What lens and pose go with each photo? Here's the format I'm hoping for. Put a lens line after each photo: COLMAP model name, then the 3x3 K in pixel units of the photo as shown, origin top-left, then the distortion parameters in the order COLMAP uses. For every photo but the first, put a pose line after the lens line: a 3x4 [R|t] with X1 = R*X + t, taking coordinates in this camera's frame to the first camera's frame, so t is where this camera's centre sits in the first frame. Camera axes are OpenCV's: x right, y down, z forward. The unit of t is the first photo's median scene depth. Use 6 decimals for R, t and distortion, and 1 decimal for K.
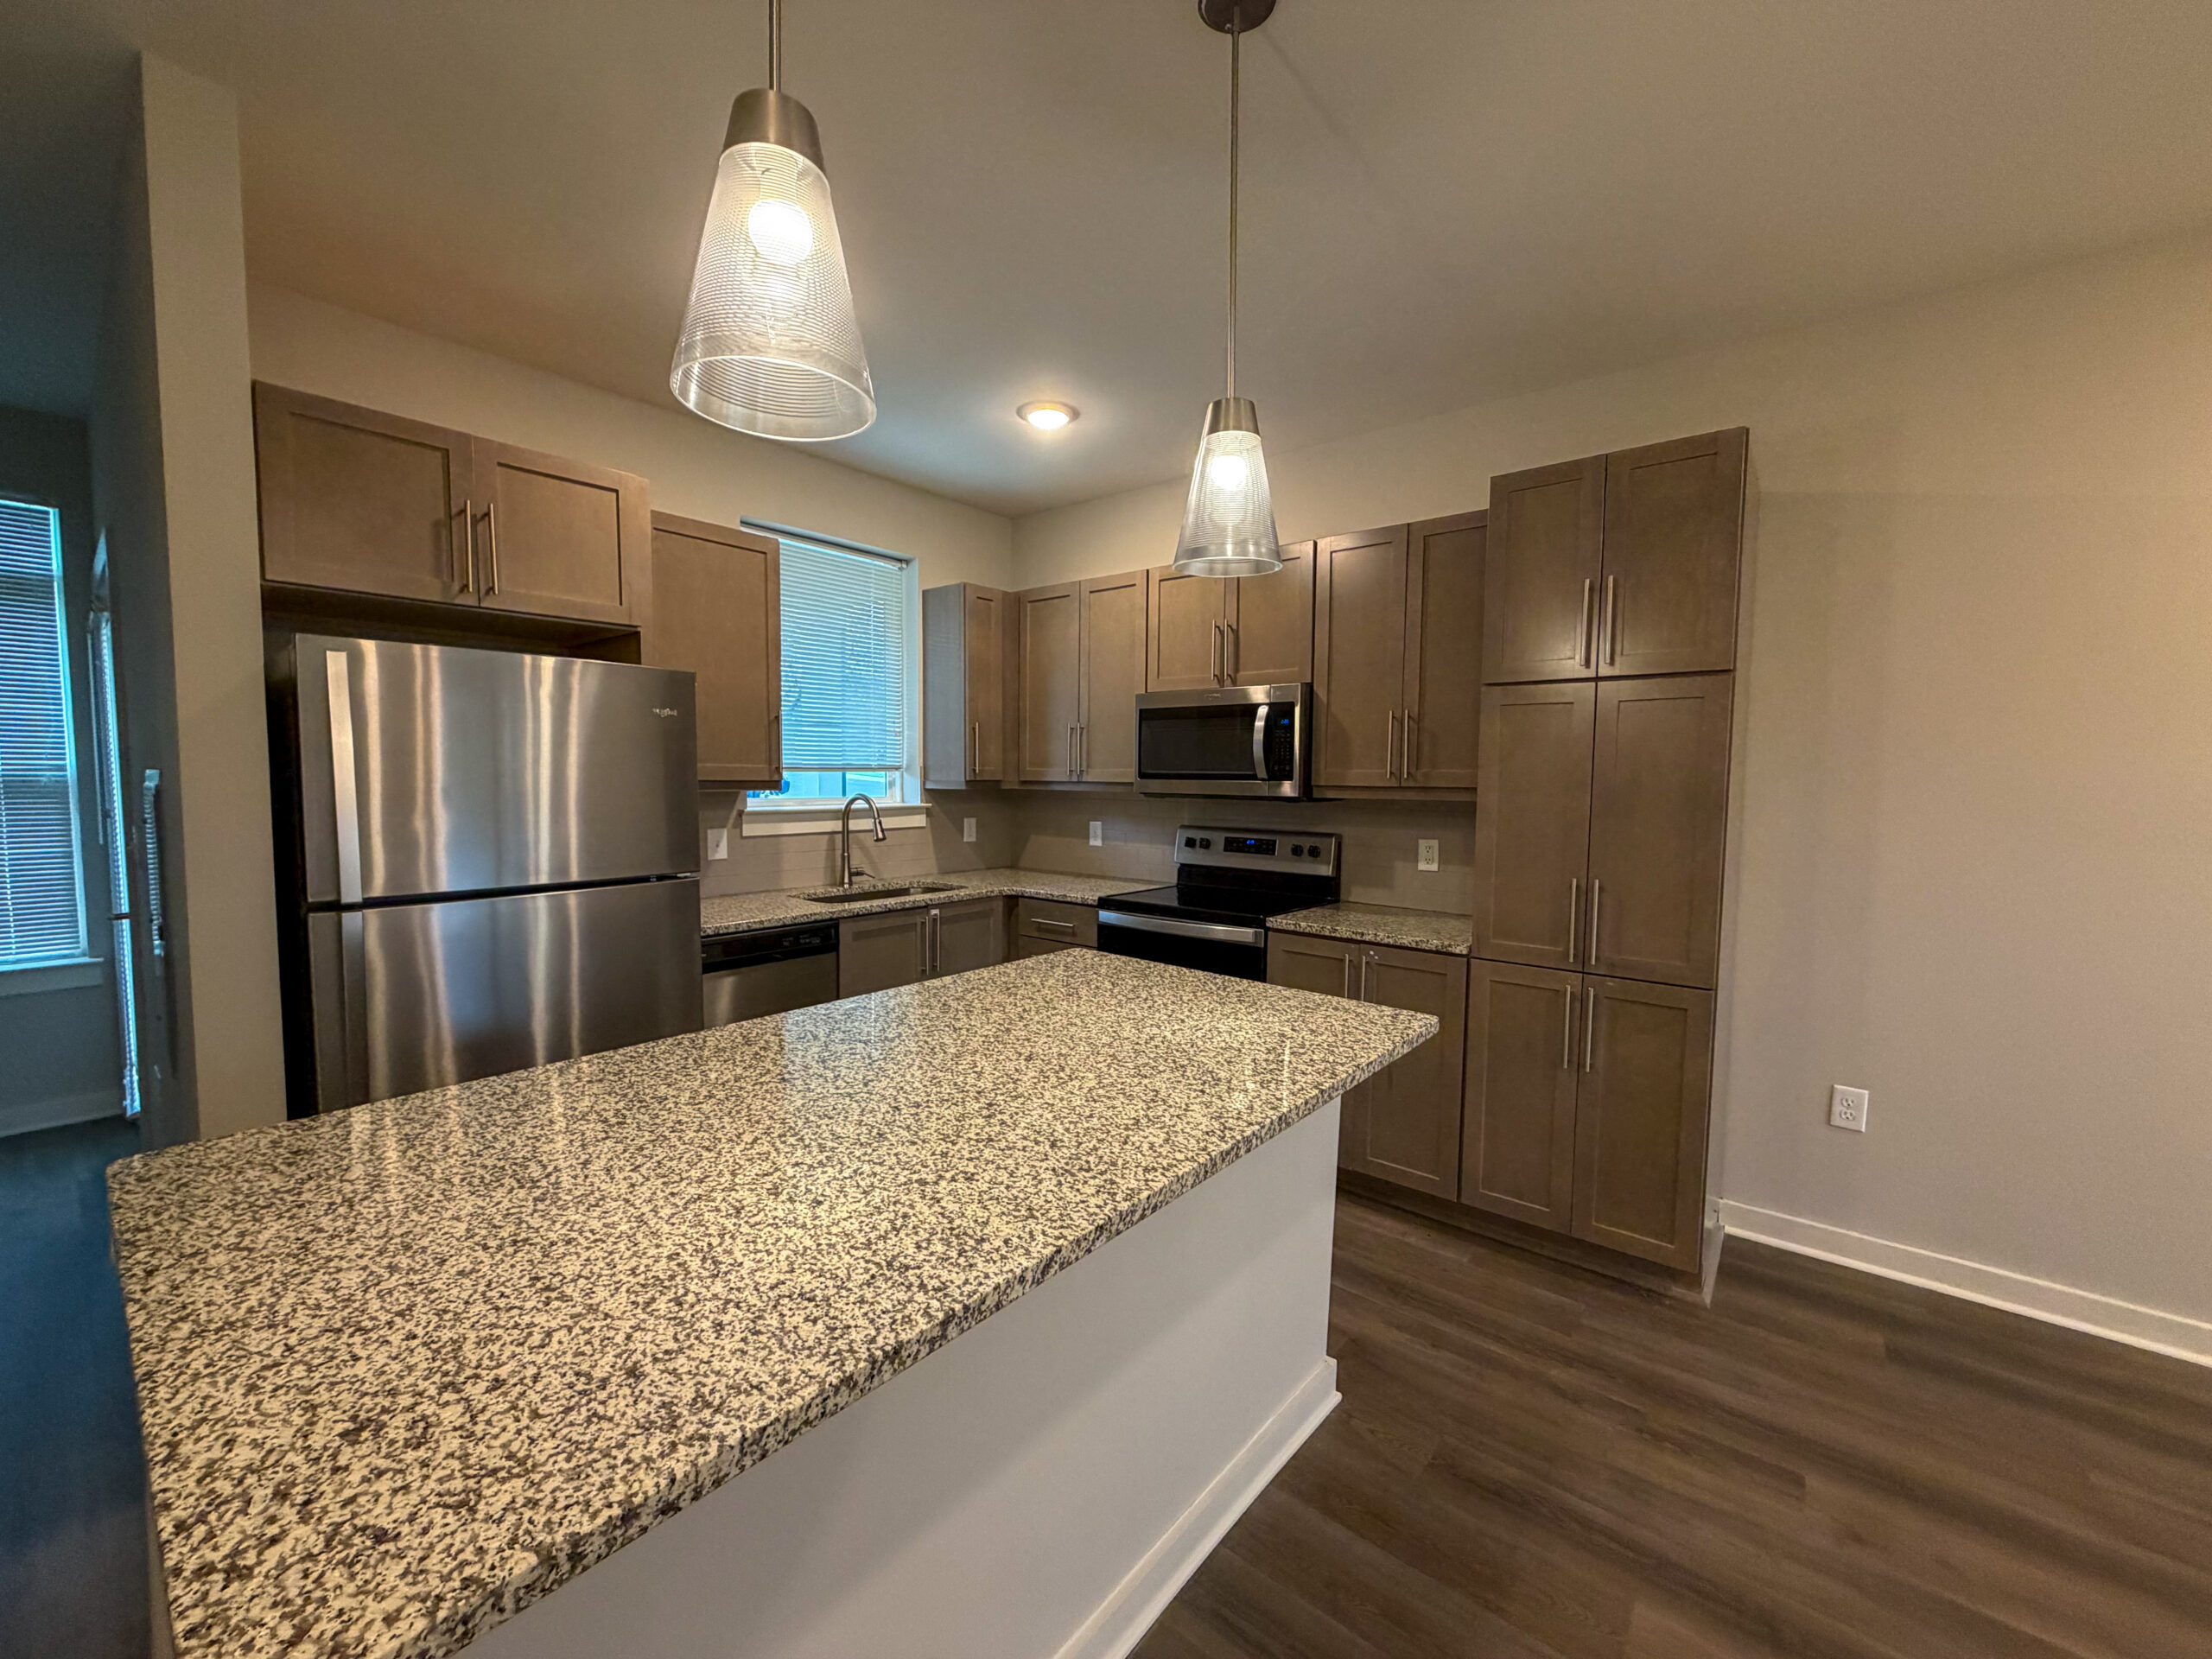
lens RADIAL K [[912.5, 0, 1106.2], [0, 912.5, 859.4], [0, 0, 1]] dist [-0.003874, 0.001853]
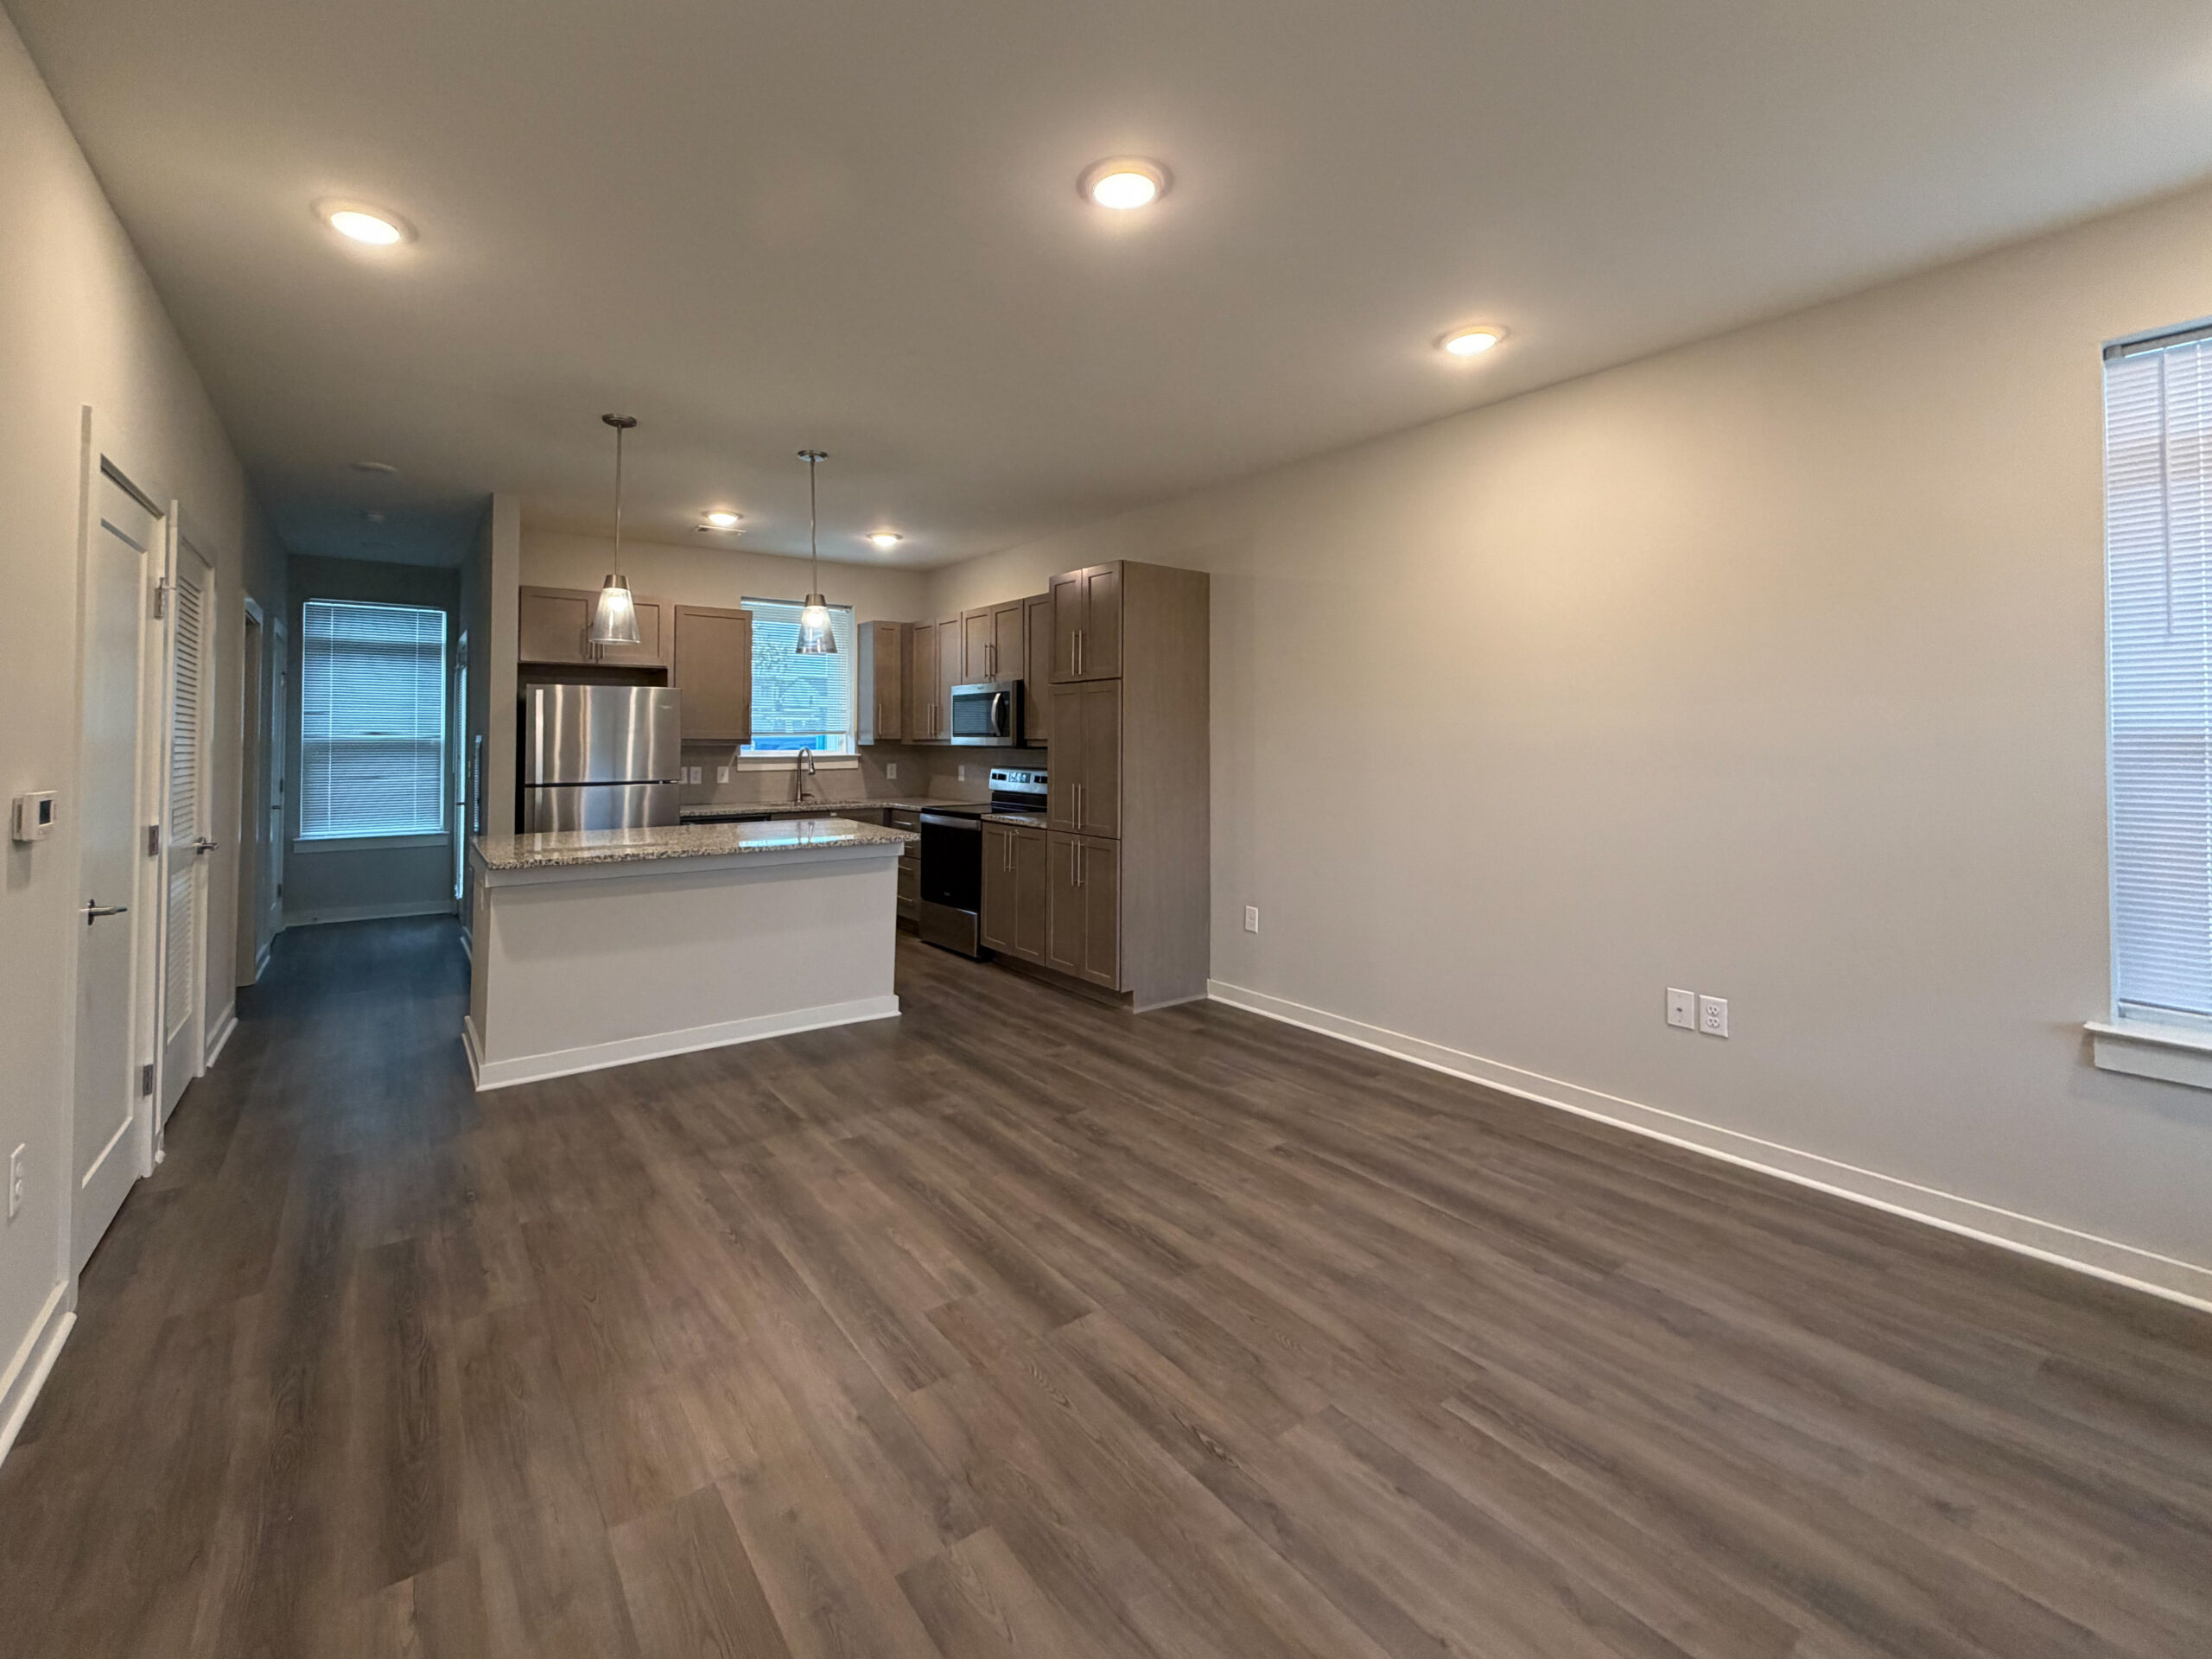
lens RADIAL K [[912.5, 0, 991.0], [0, 912.5, 751.8], [0, 0, 1]] dist [-0.003874, 0.001853]
pose [[0.961737, -0.005992, -0.273909, 0.885528], [-0.015595, 0.996943, -0.076564, 0.102785], [0.273530, 0.077906, 0.958703, -0.905701]]
